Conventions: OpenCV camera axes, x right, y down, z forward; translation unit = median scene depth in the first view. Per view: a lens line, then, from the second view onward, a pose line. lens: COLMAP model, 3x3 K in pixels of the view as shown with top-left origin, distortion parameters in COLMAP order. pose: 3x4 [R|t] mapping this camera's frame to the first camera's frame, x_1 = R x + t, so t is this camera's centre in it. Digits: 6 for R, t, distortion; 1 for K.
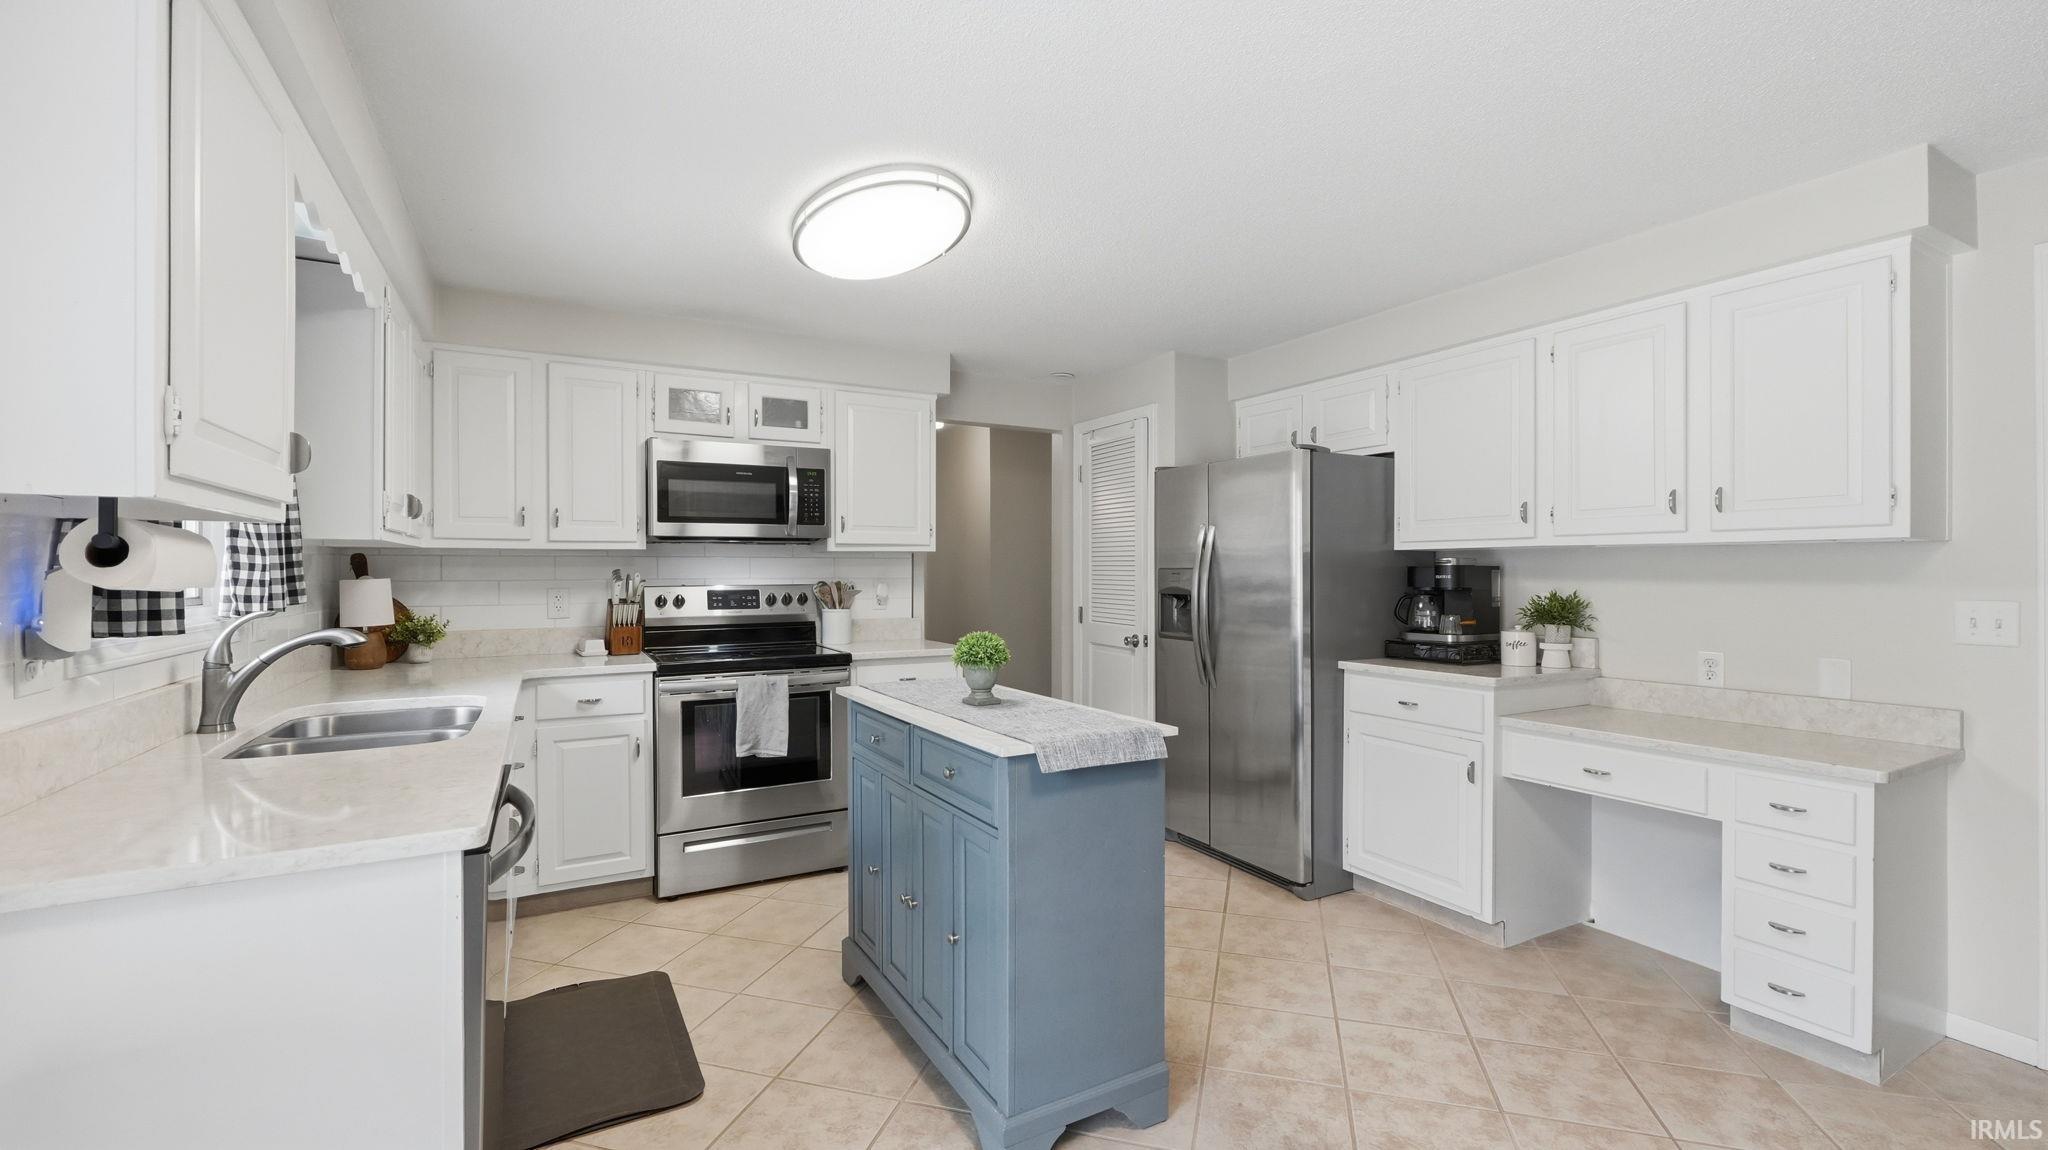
lens RADIAL K [[868.3, 0, 1034.4], [0, 868.3, 577.3], [0, 0, 1]] dist [-0.001618, 0.000878]
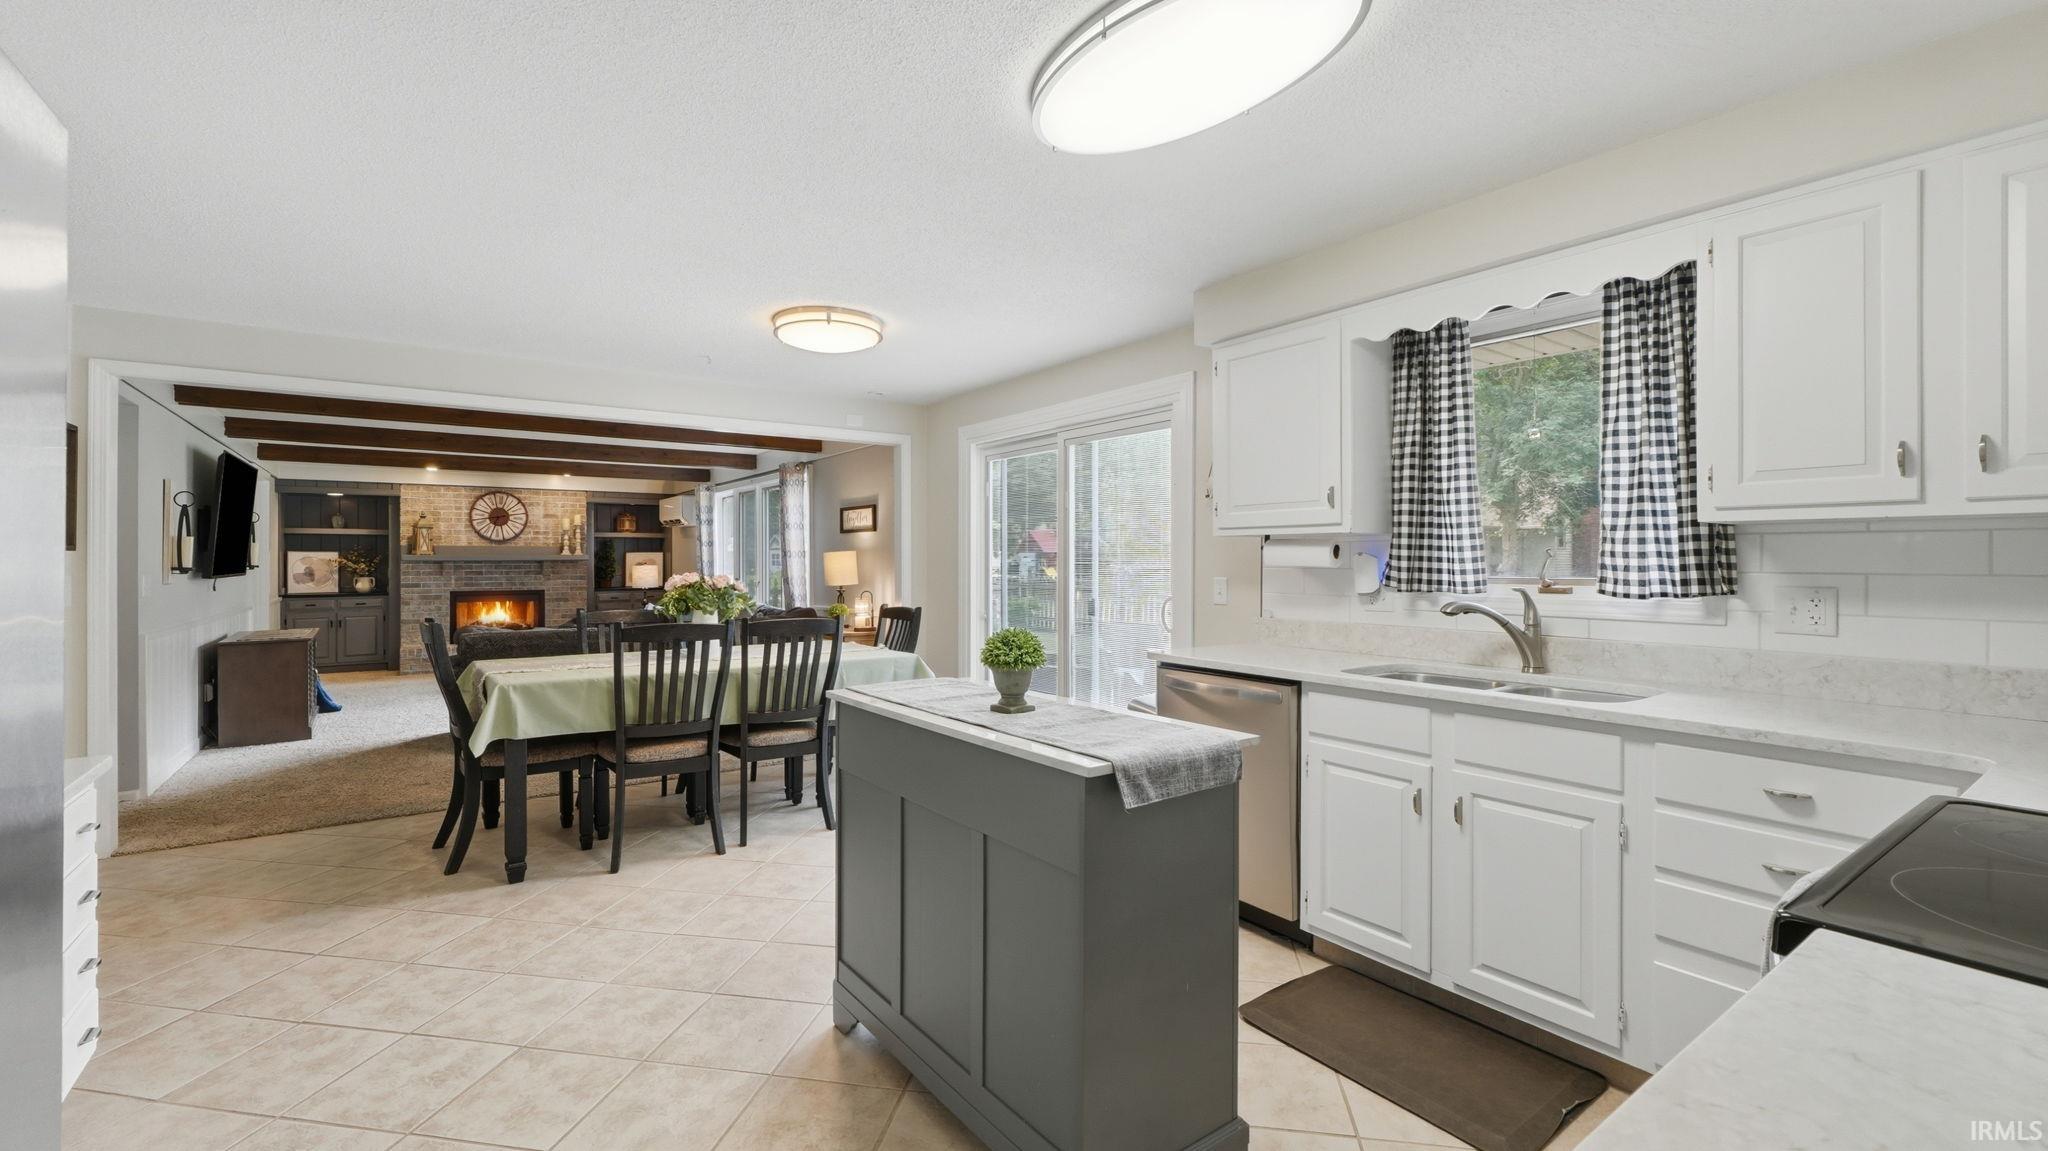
lens RADIAL K [[868.3, 0, 1028.4], [0, 868.3, 559.8], [0, 0, 1]] dist [-0.001618, 0.000878]
pose [[-0.994220, -0.001146, -0.107353, 0.010987], [-0.001786, 0.999981, 0.005869, -0.006512], [0.107344, 0.006027, -0.994204, 1.295094]]
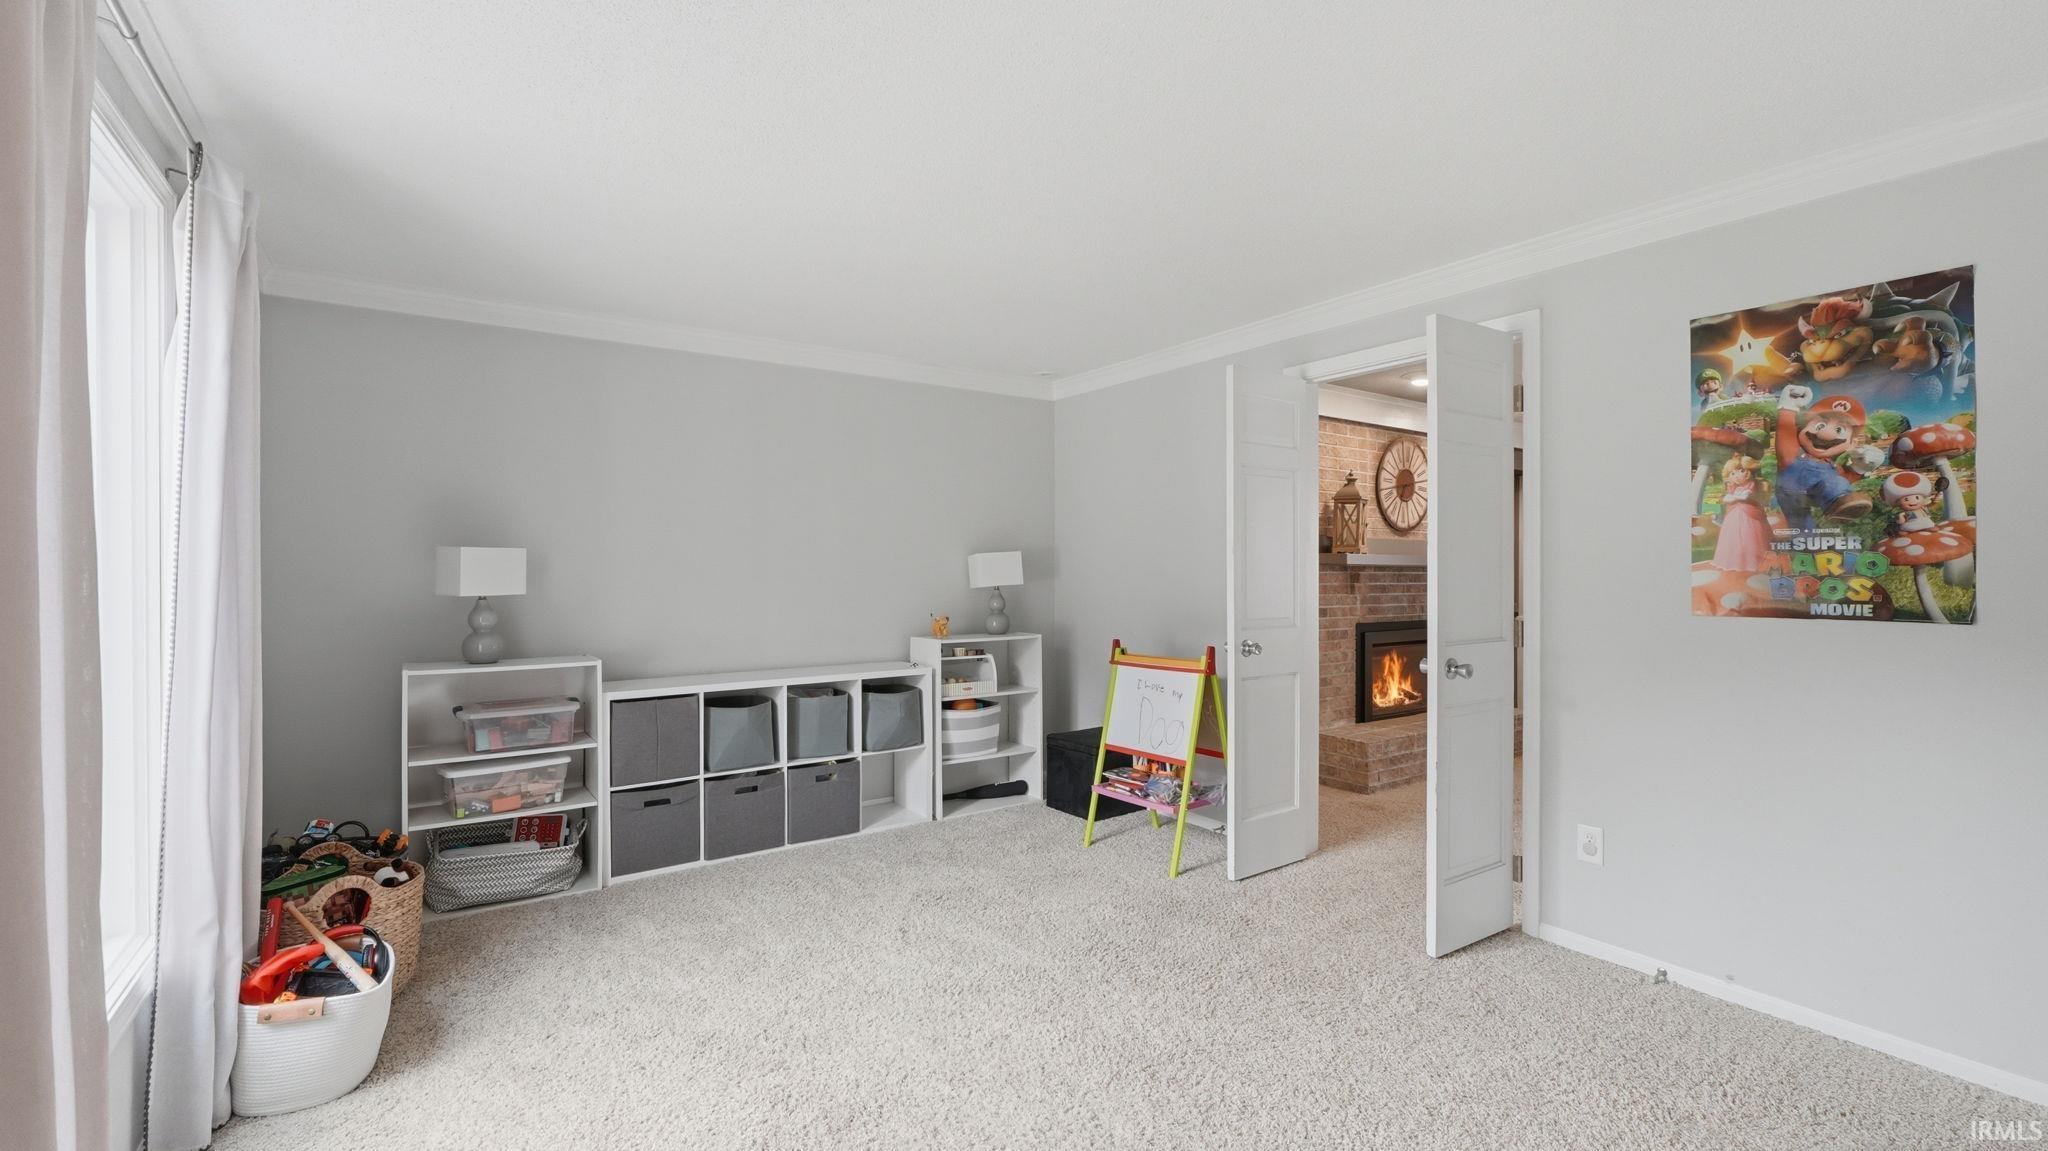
lens RADIAL K [[868.3, 0, 1023.6], [0, 868.3, 570.5], [0, 0, 1]] dist [-0.001618, 0.000878]
pose [[-0.996645, -0.005814, -0.081642, 2.364093], [-0.006140, 0.999974, 0.003744, 0.023806], [0.081618, 0.004233, -0.996655, -0.338055]]
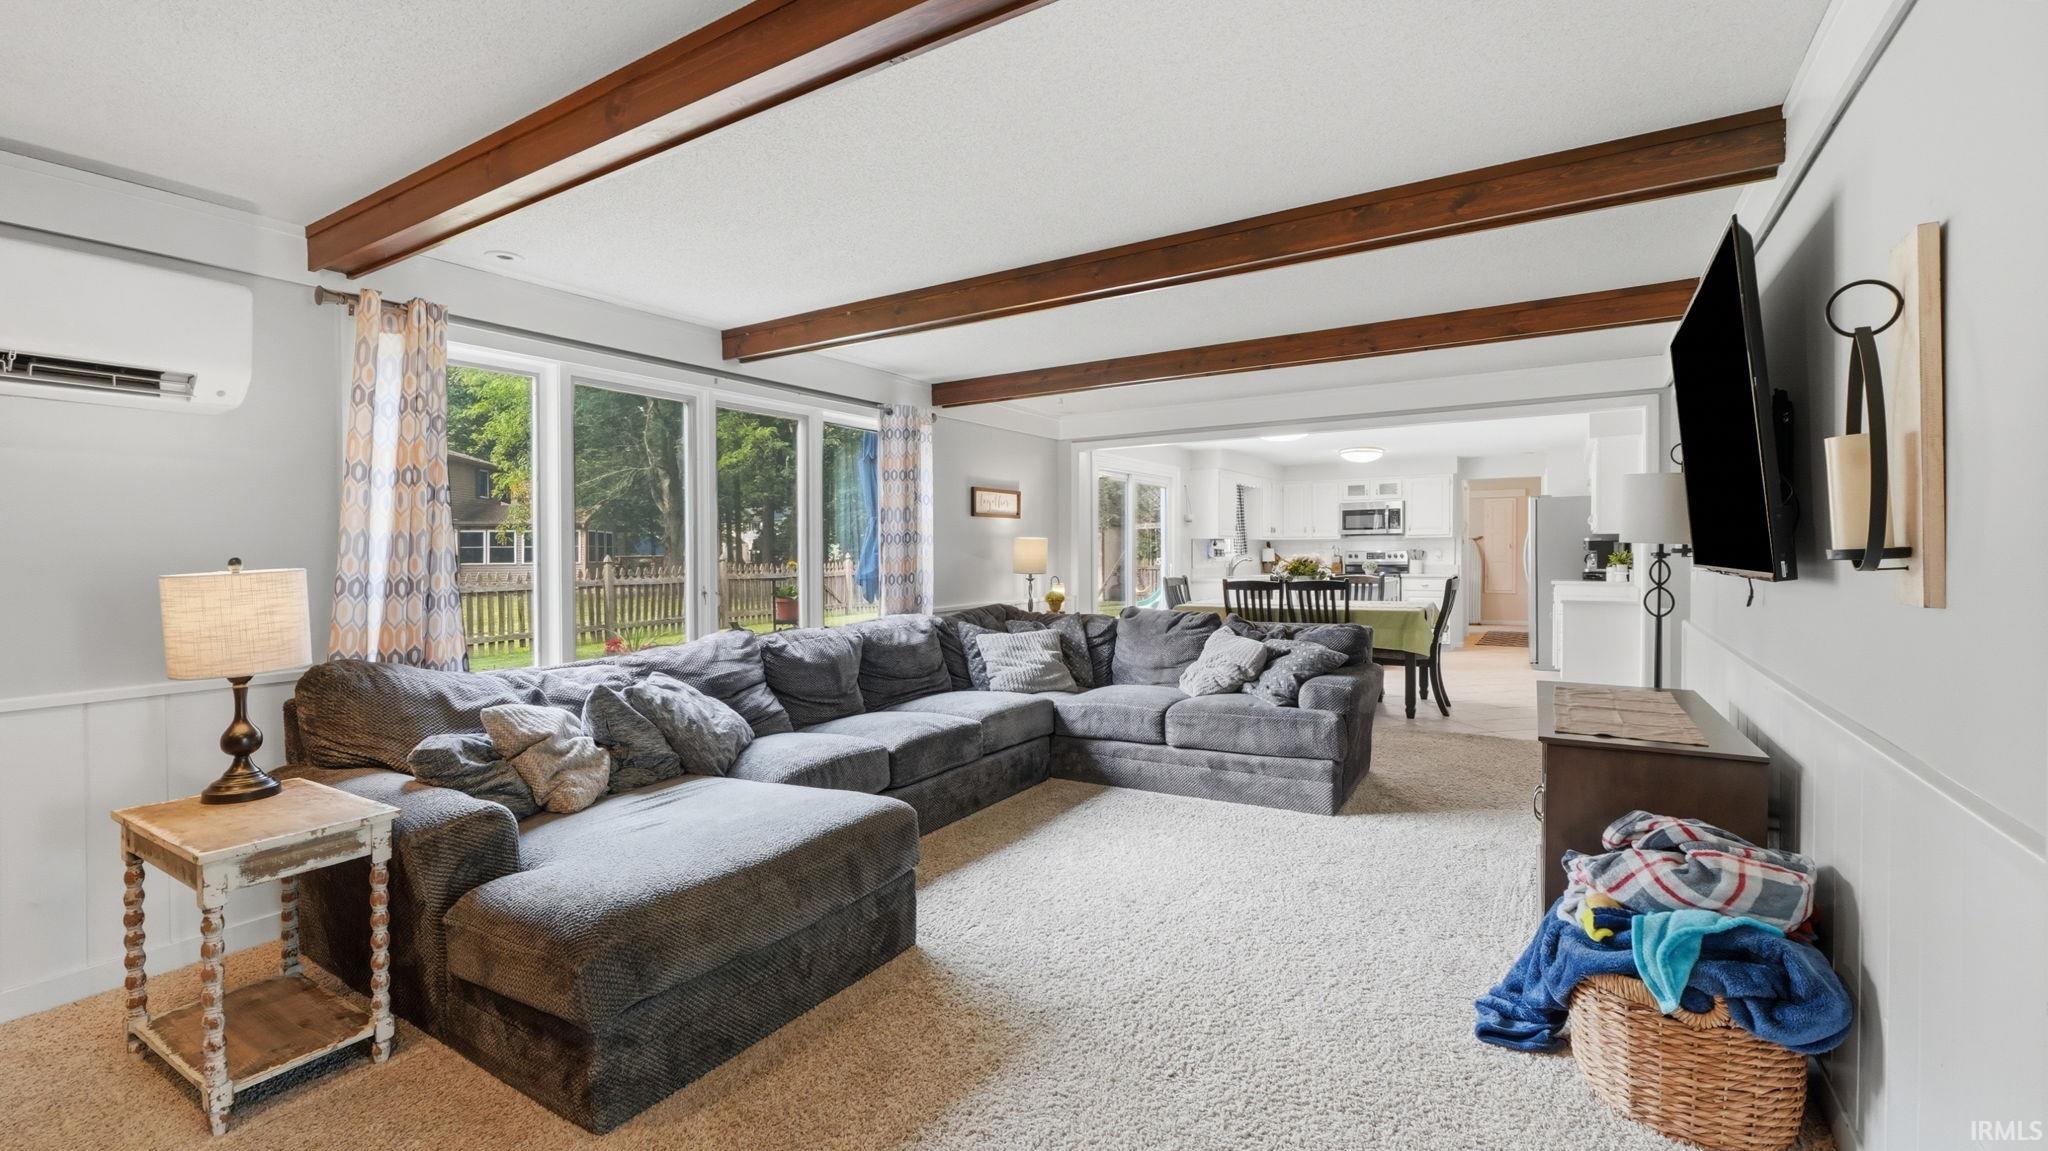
lens RADIAL K [[868.3, 0, 1012.1], [0, 868.3, 568.7], [0, 0, 1]] dist [-0.001618, 0.000878]
pose [[0.473247, 0.013321, -0.880829, 1.834155], [0.002441, 0.999862, 0.016433, 0.020816], [0.880926, -0.009928, 0.473149, -1.592846]]
